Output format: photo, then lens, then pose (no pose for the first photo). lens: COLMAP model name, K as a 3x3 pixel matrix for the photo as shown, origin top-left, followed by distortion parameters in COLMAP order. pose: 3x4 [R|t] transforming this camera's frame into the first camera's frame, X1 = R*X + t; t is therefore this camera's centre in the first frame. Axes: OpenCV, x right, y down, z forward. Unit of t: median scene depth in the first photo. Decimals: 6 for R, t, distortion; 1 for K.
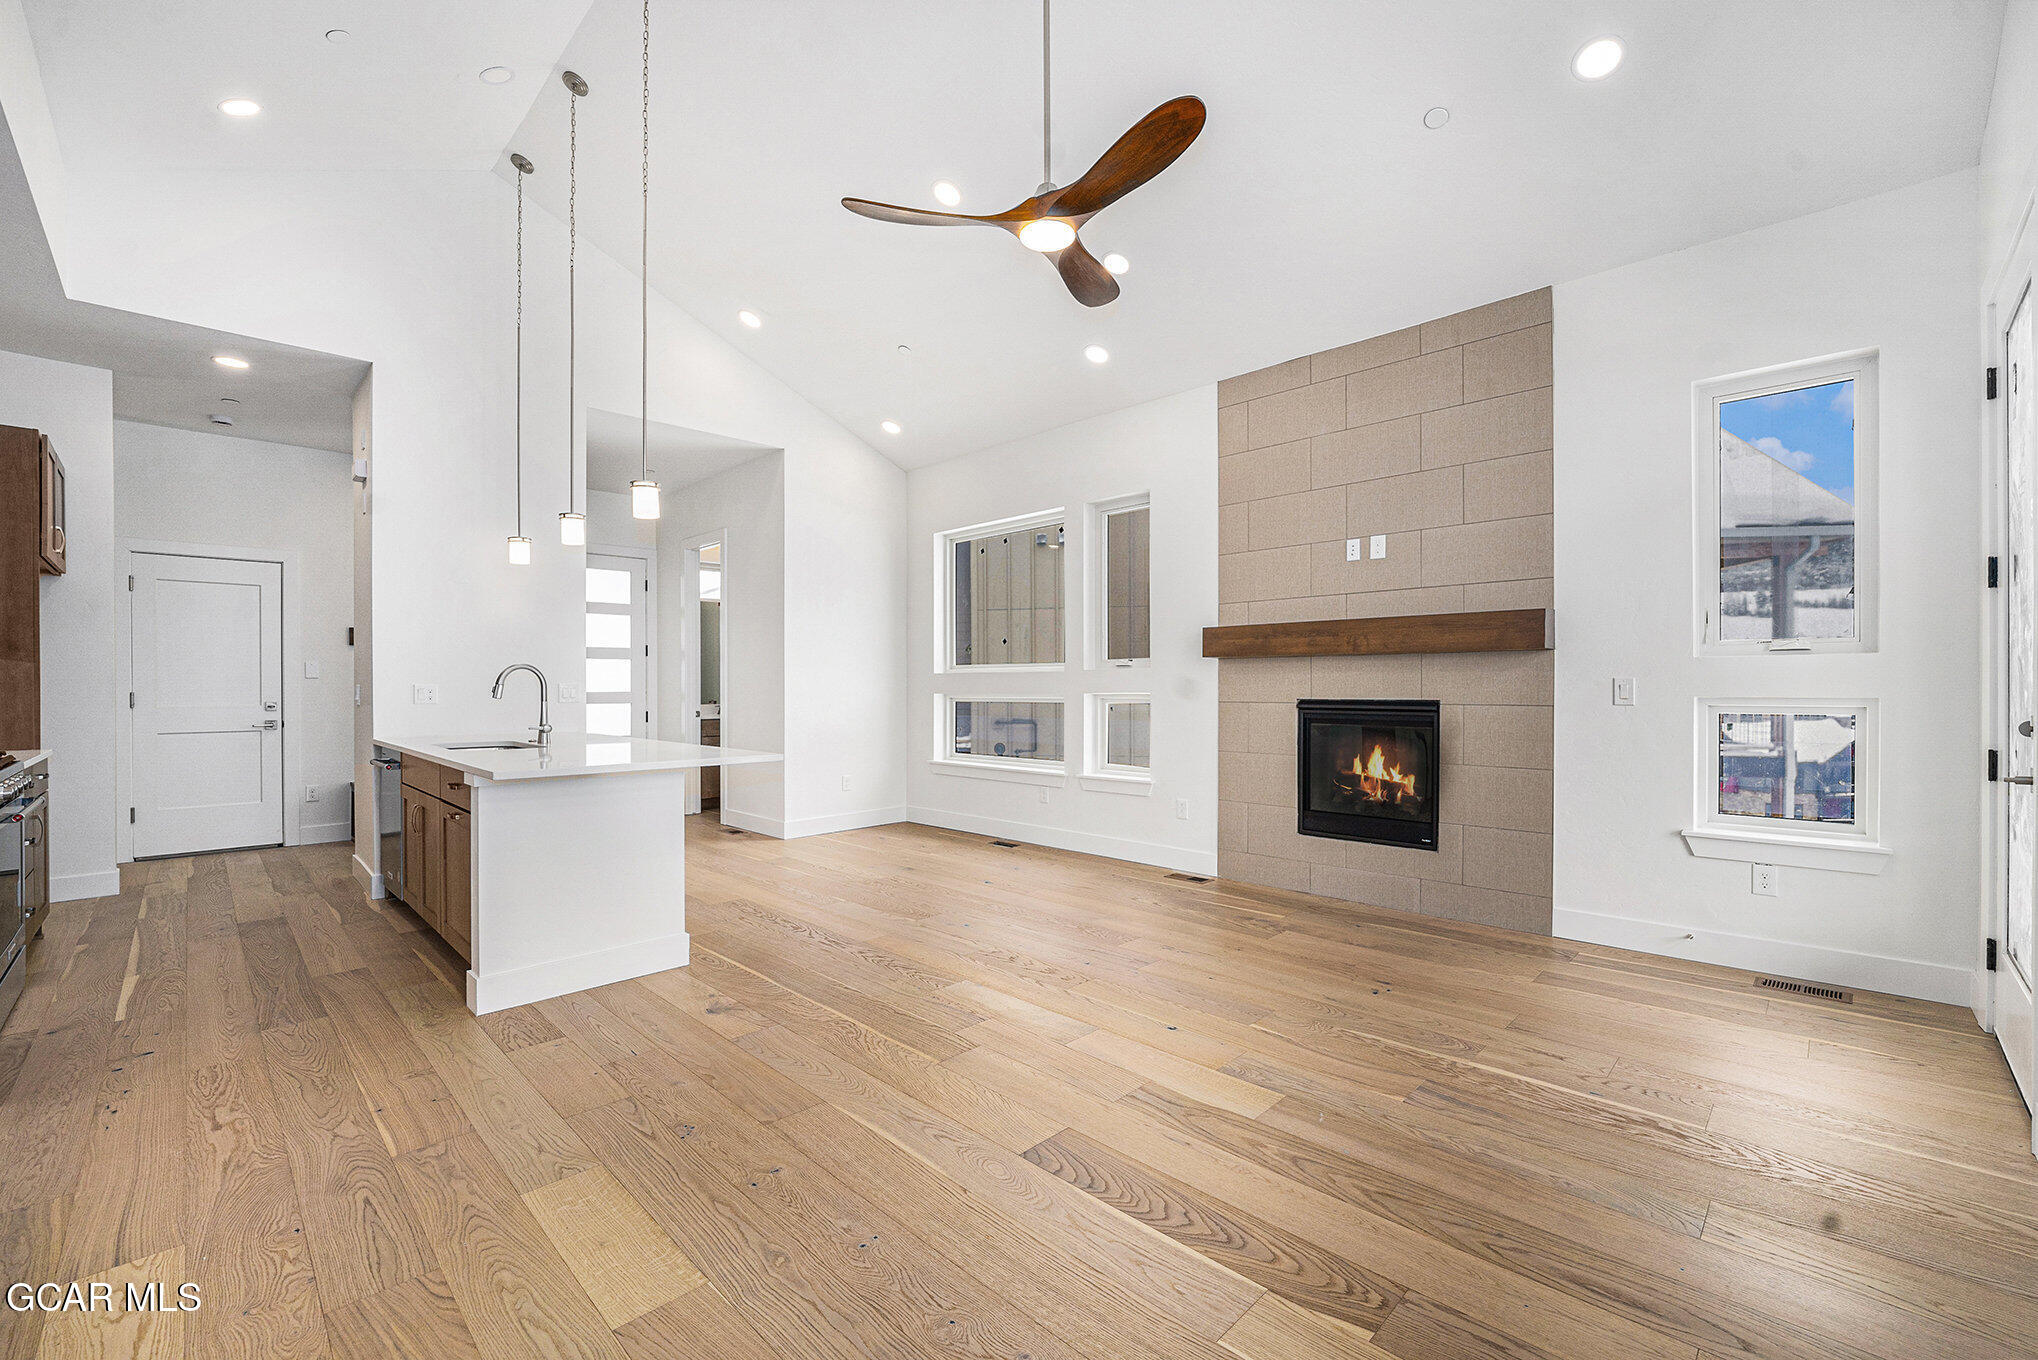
lens RADIAL K [[840.6, 0, 1030.5], [0, 840.6, 692.6], [0, 0, 1]] dist [-0.001753, -0.014613]
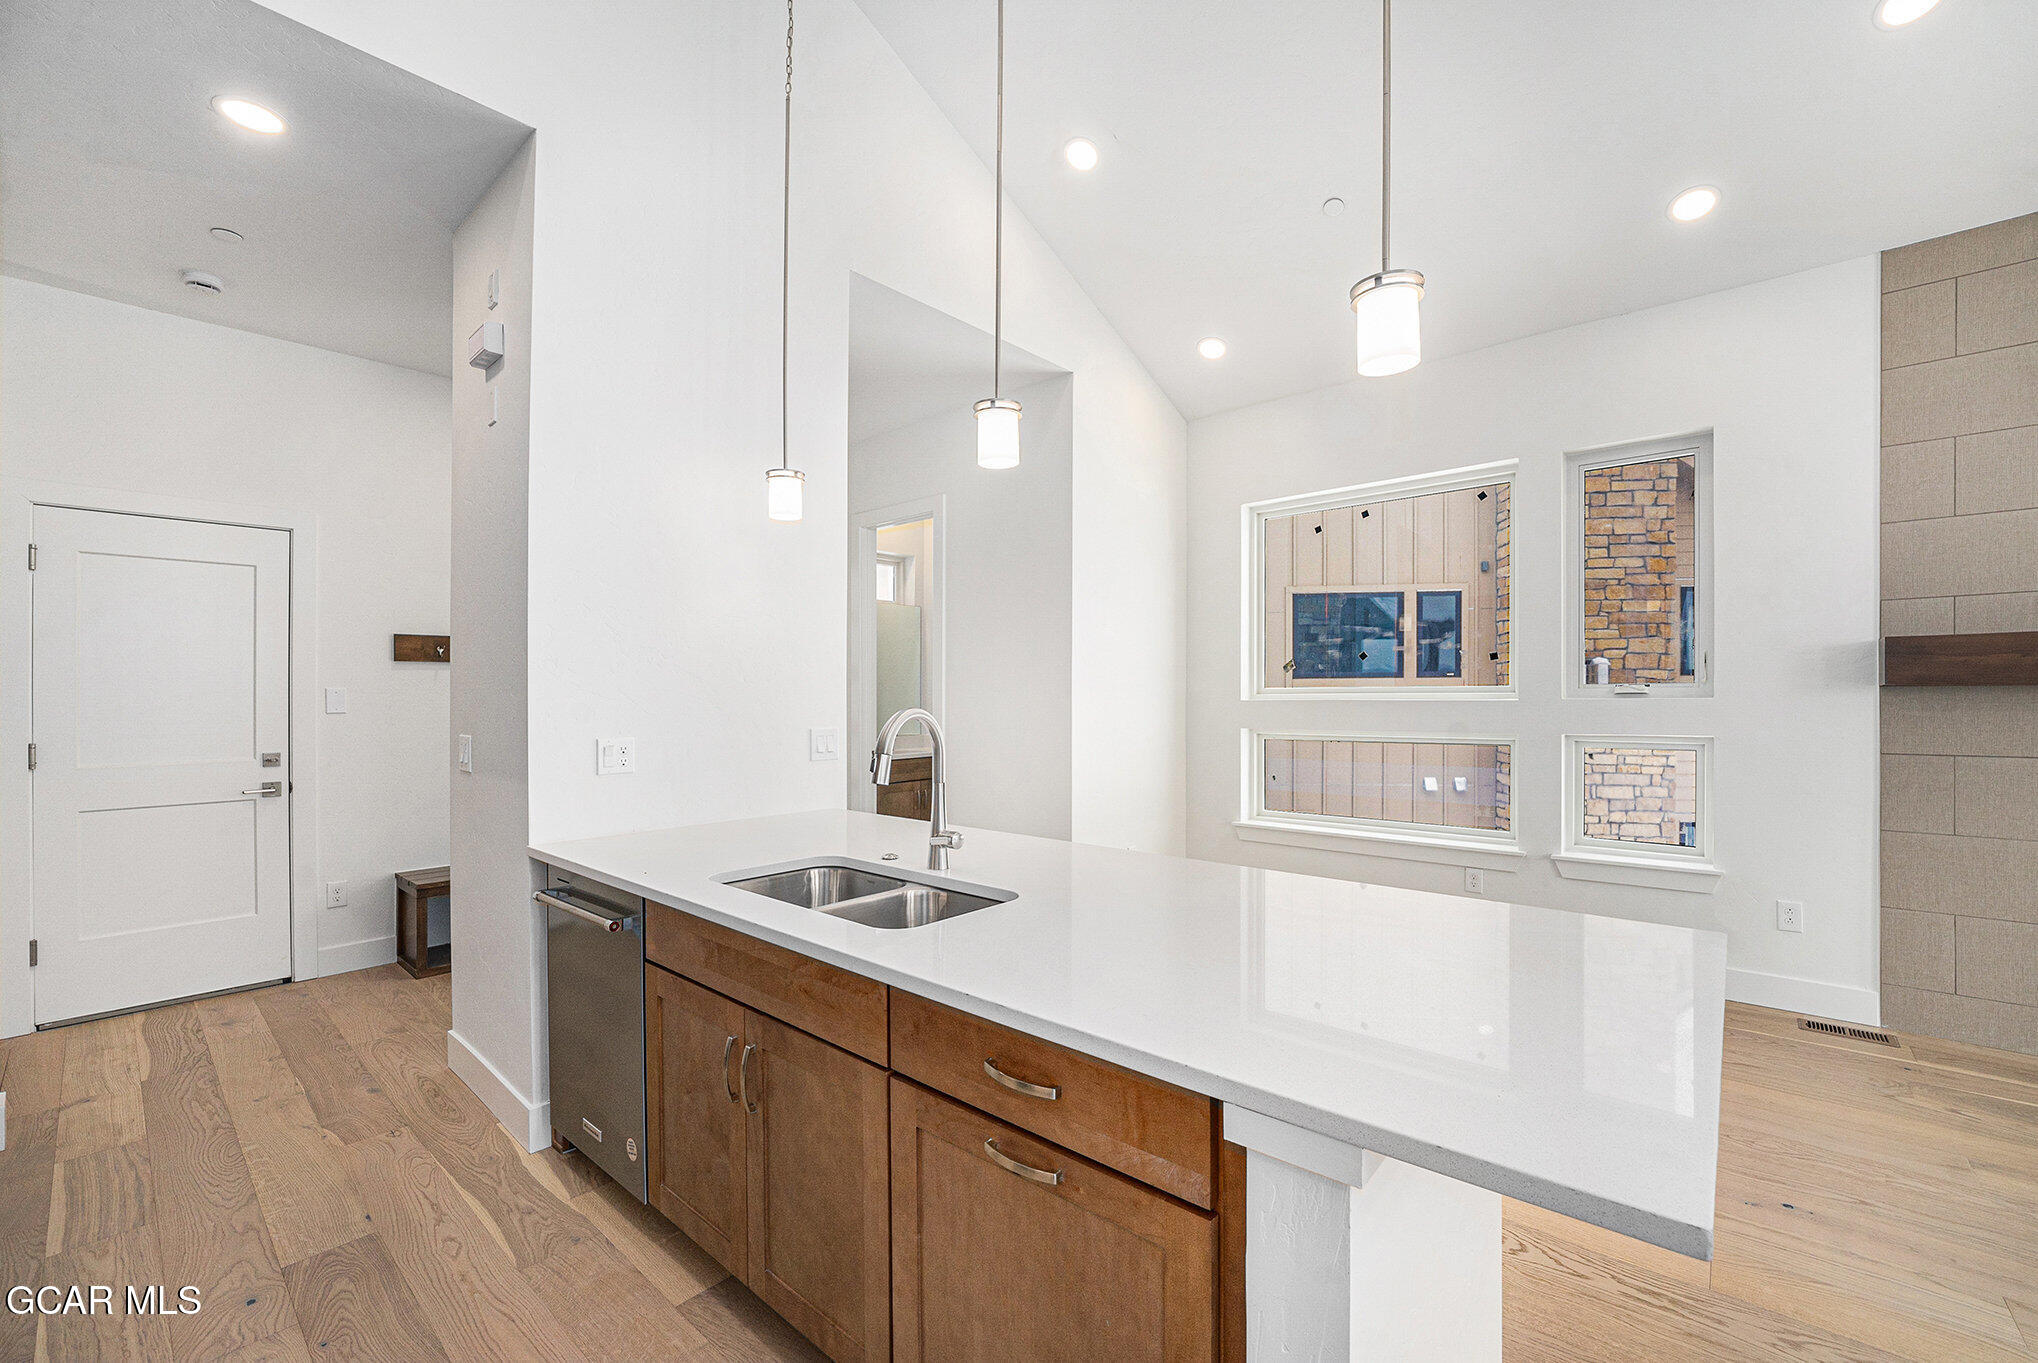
lens RADIAL K [[825.1, 0, 1025.2], [0, 825.1, 693.4], [0, 0, 1]] dist [-0.022365, -0.000417]
pose [[0.998050, -0.003121, 0.062338, -0.407033], [0.003724, 0.999947, -0.009555, -0.027411], [-0.062305, 0.009768, 0.998009, 0.374750]]
